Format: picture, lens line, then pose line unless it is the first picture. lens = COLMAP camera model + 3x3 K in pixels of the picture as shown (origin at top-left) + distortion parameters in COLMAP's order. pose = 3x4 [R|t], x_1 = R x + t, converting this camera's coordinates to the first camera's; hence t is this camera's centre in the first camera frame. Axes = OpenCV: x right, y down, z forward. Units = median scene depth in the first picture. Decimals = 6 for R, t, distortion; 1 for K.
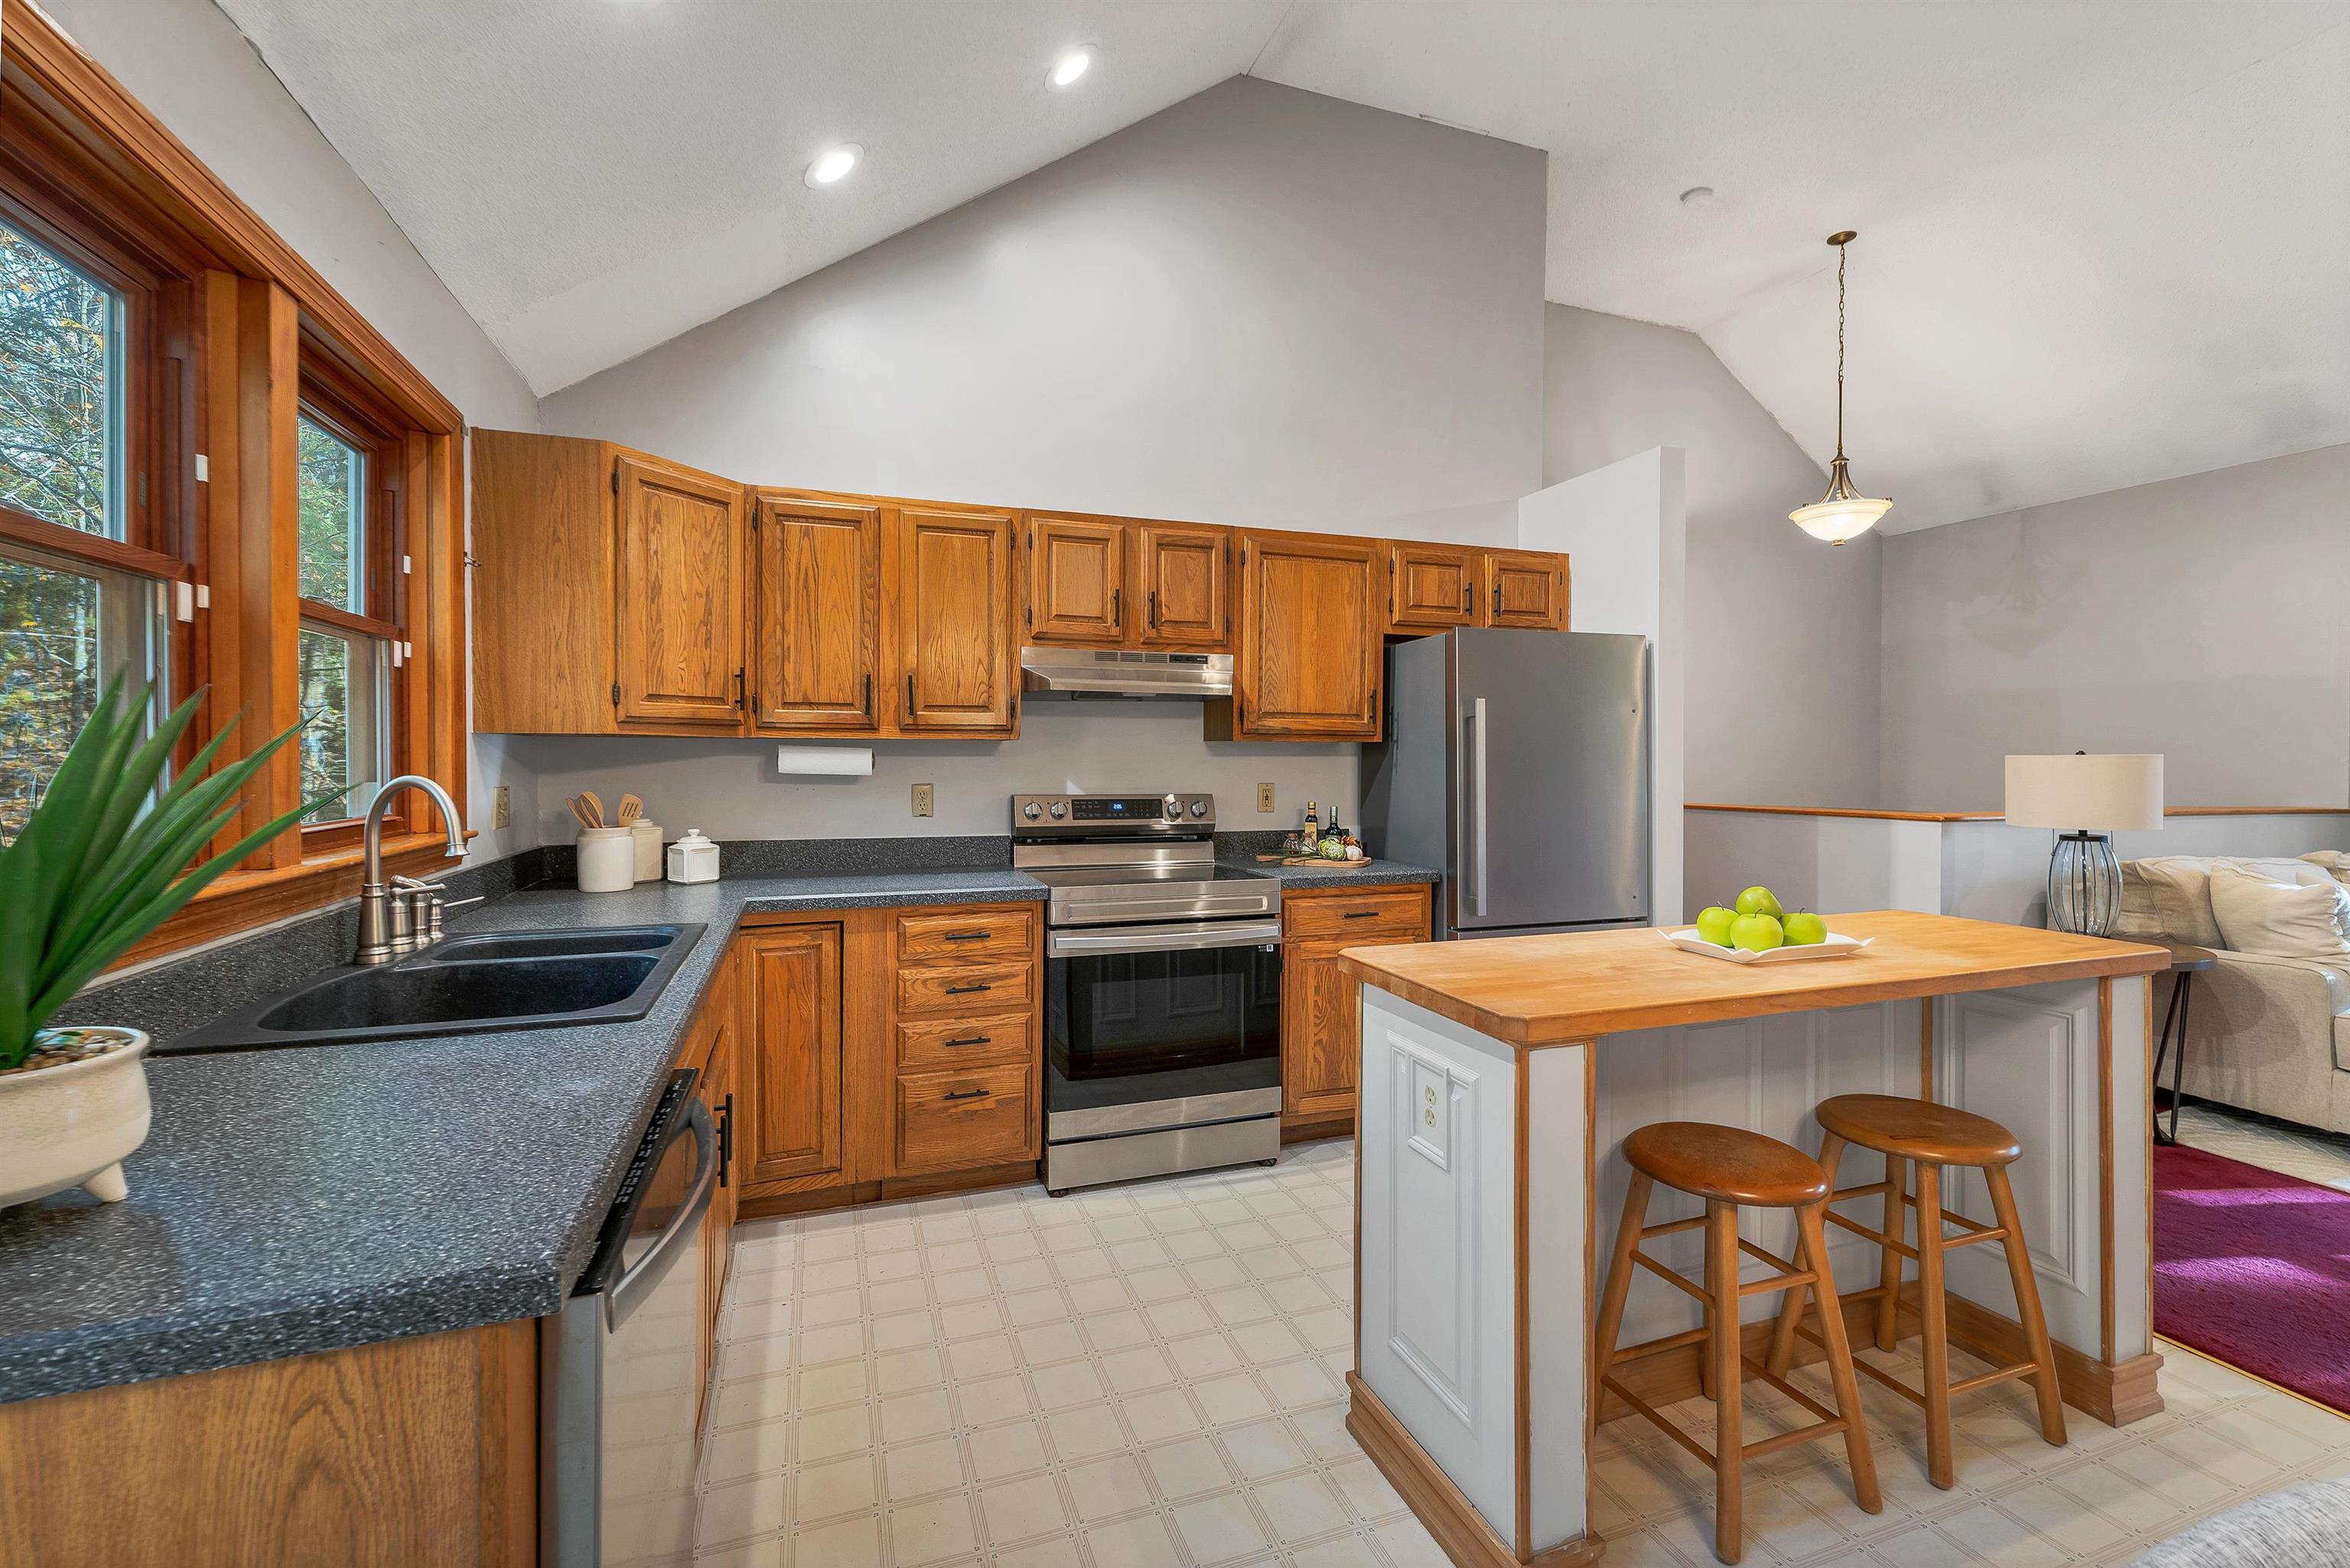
lens RADIAL K [[987.8, 0, 1180.9], [0, 987.8, 760.8], [0, 0, 1]] dist [0.002482, -0.000394]
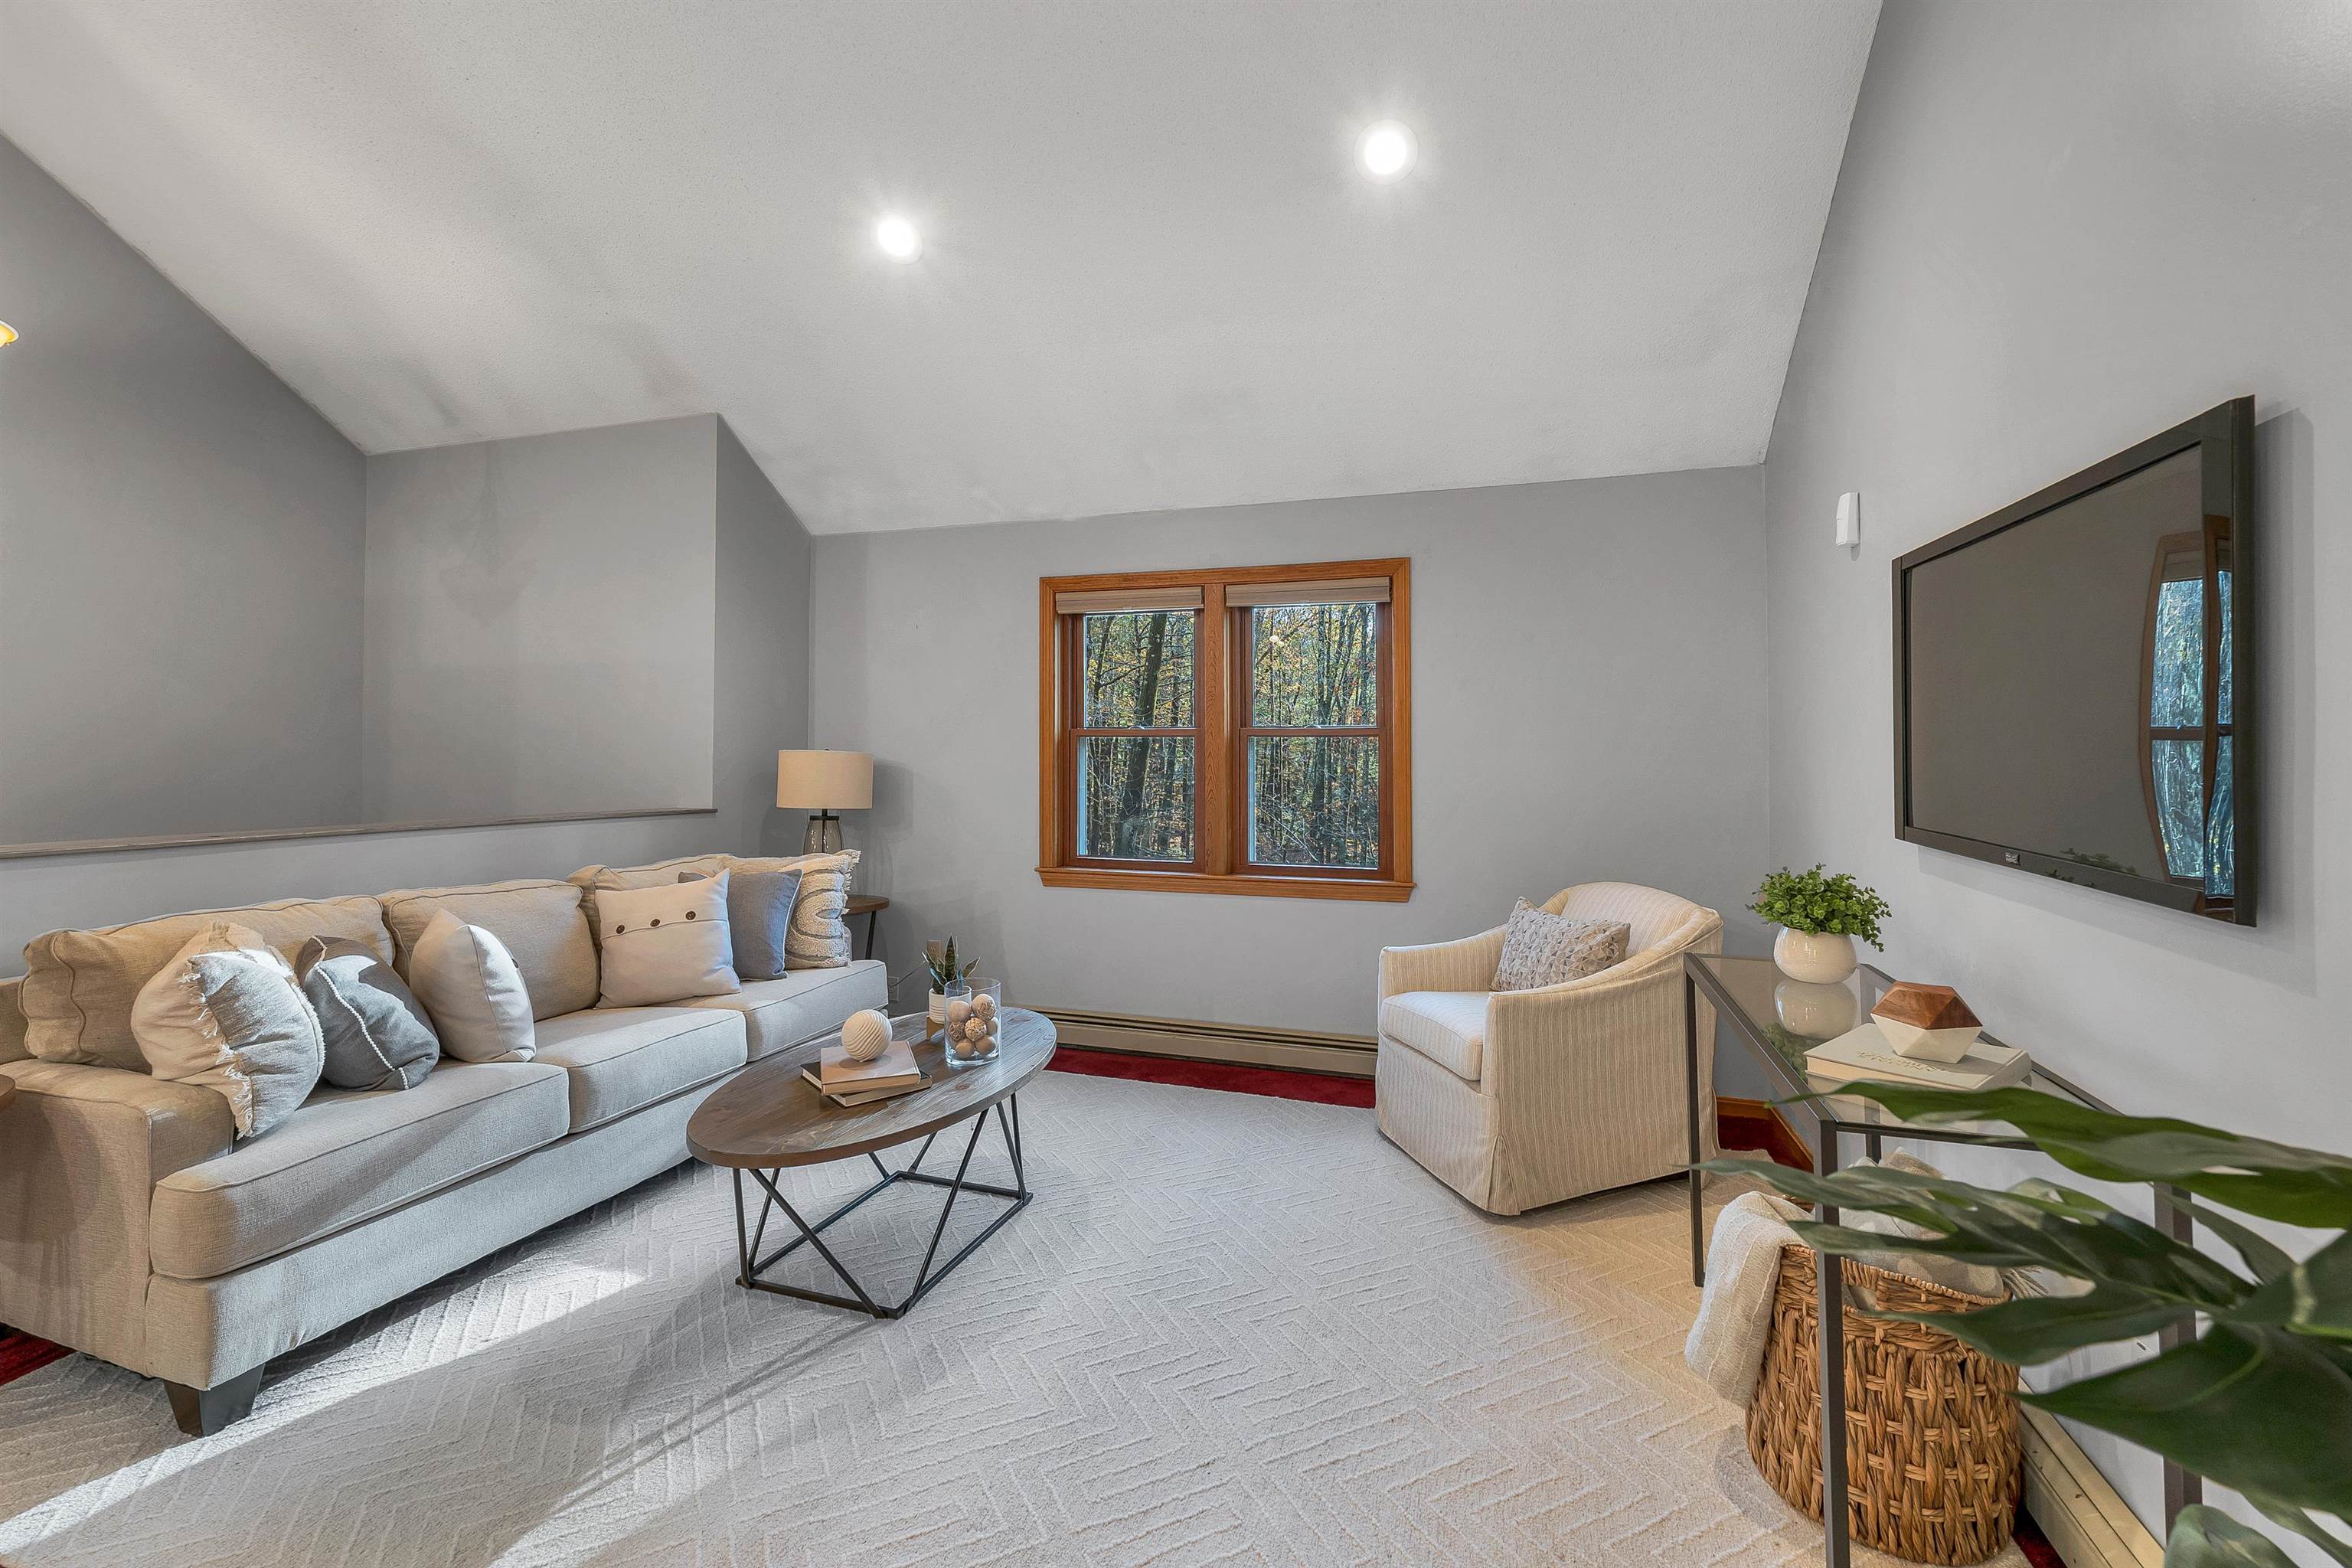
lens RADIAL K [[988.7, 0, 1181.8], [0, 988.7, 742.6], [0, 0, 1]] dist [0.002482, -0.000394]
pose [[0.619837, 0.007804, 0.784692, 0.991422], [0.001809, 0.999934, -0.011374, -0.001391], [-0.784729, 0.008469, 0.619782, 0.125604]]
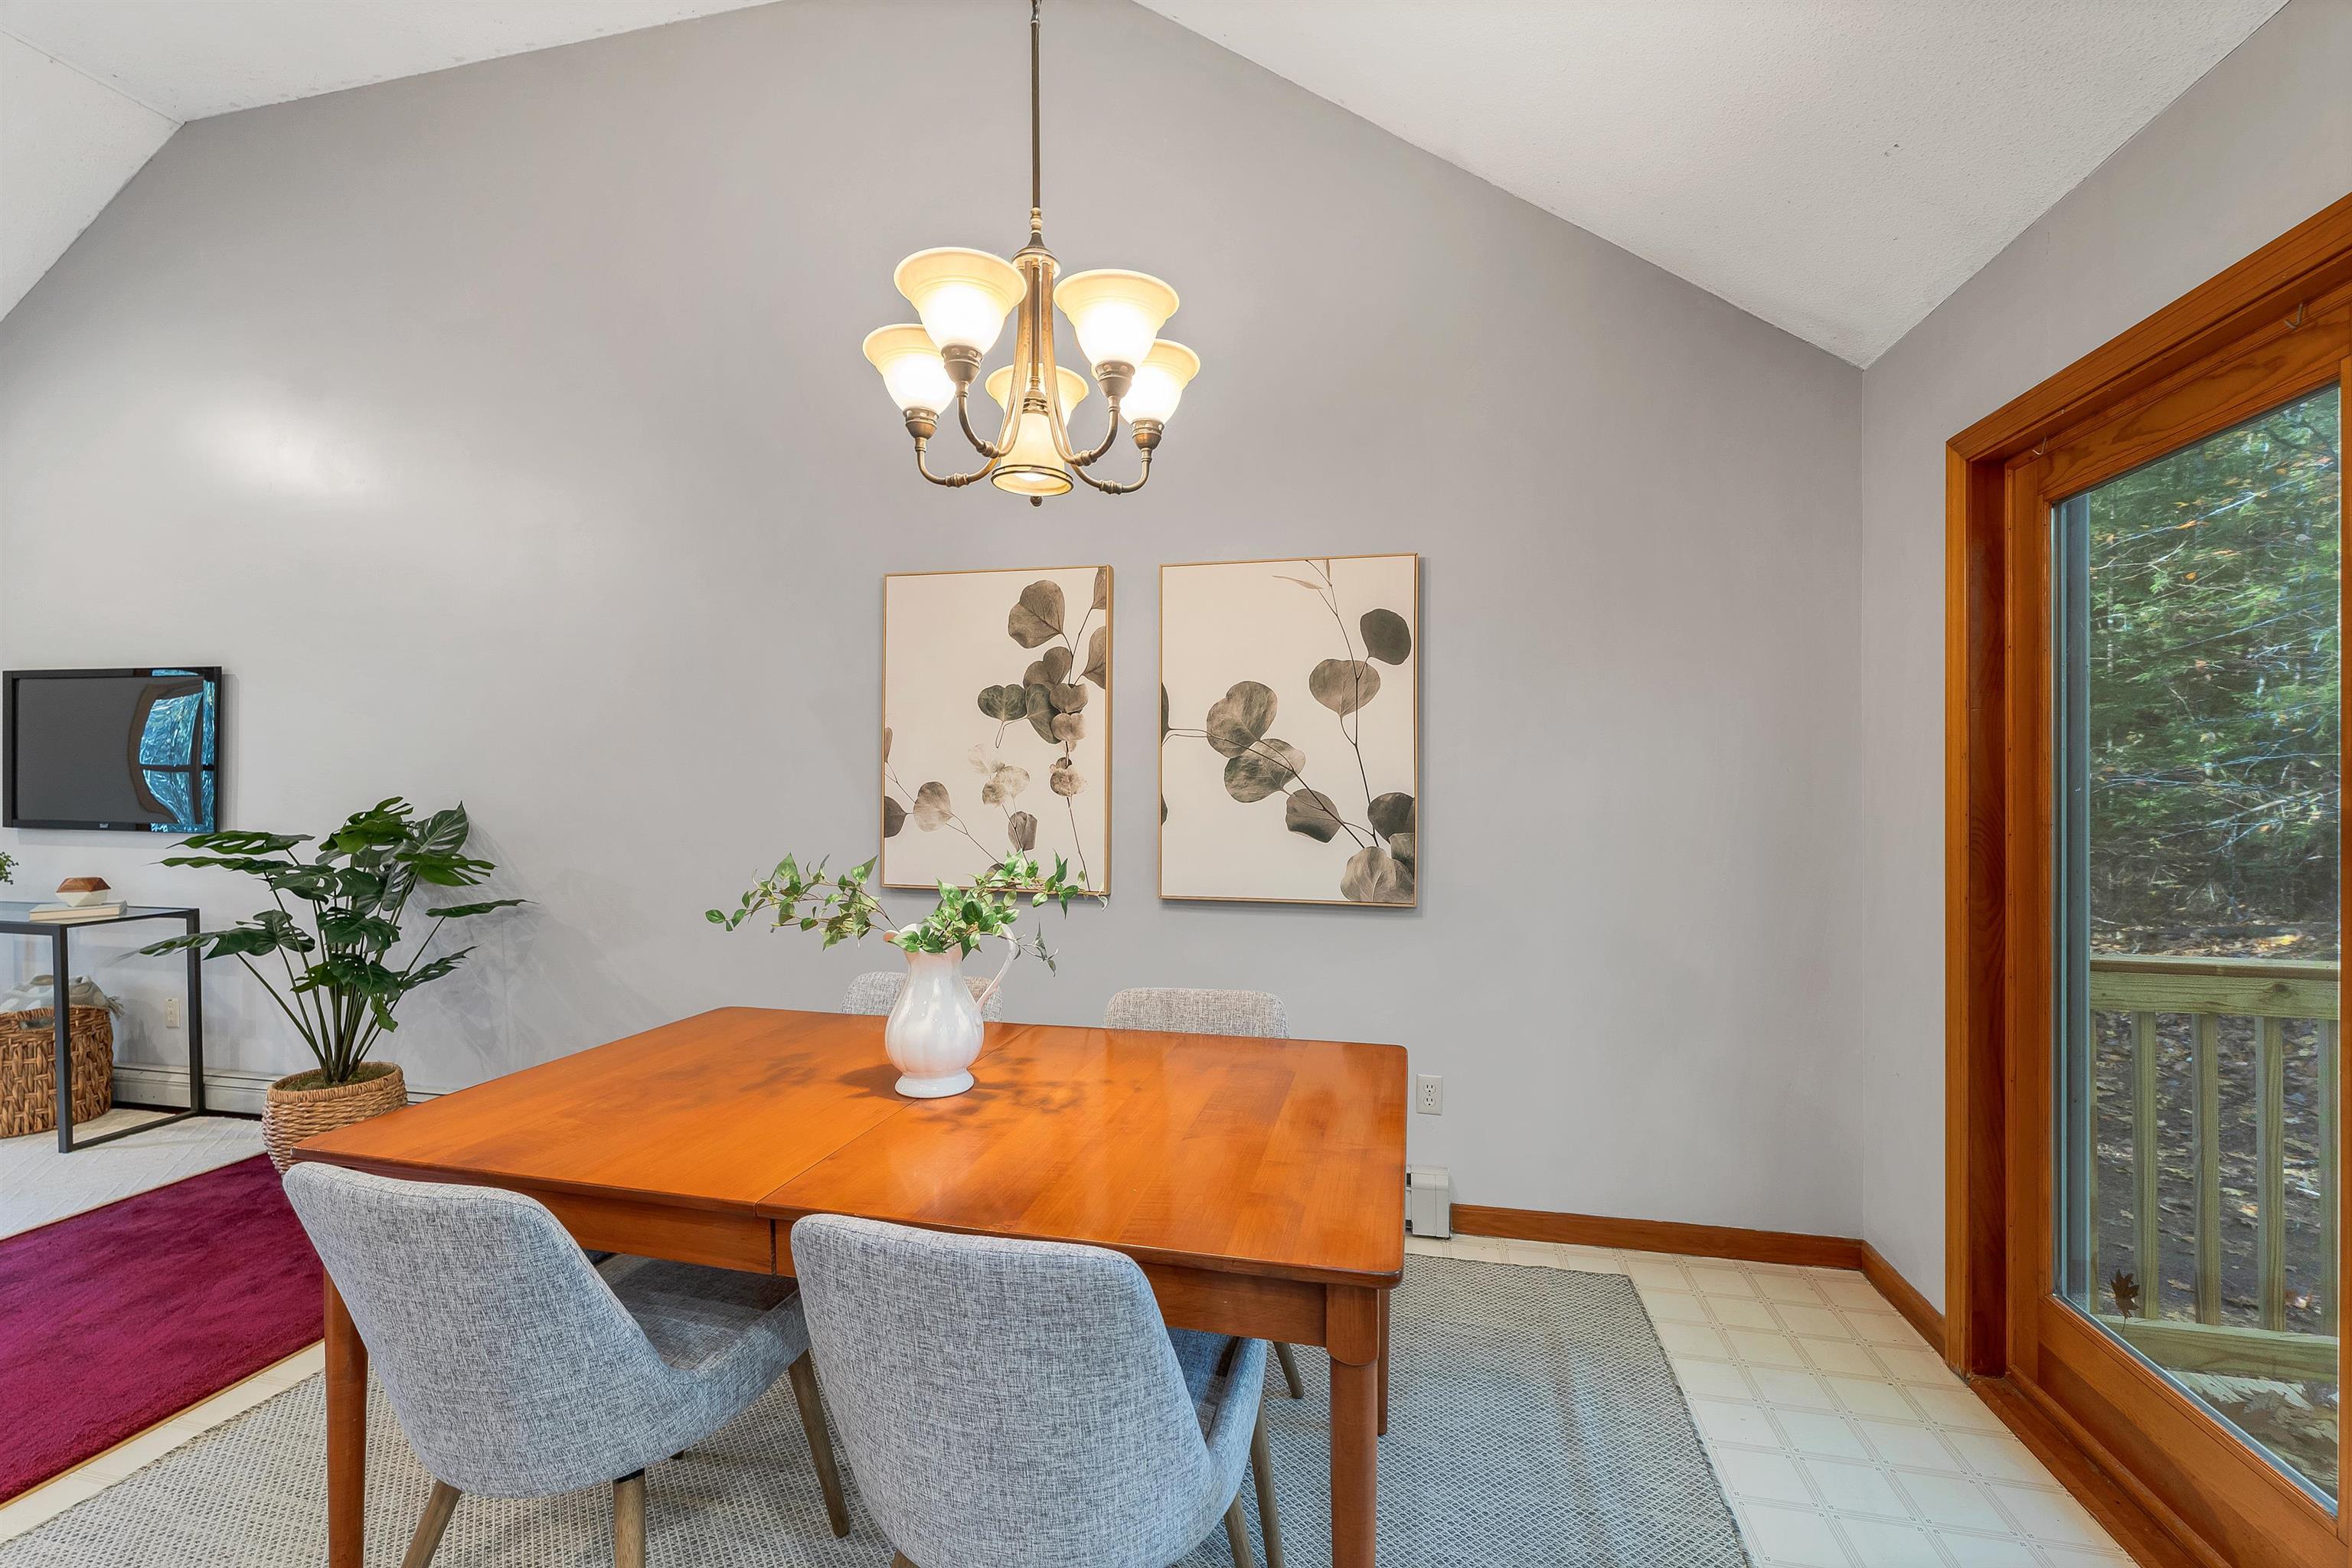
lens RADIAL K [[988.7, 0, 1183.7], [0, 988.7, 783.1], [0, 0, 1]] dist [0.002482, -0.000394]
pose [[-0.841332, -0.001923, 0.540515, -0.025658], [0.001559, 0.999981, 0.005984, -0.001658], [-0.540516, 0.005878, -0.841313, 0.397640]]
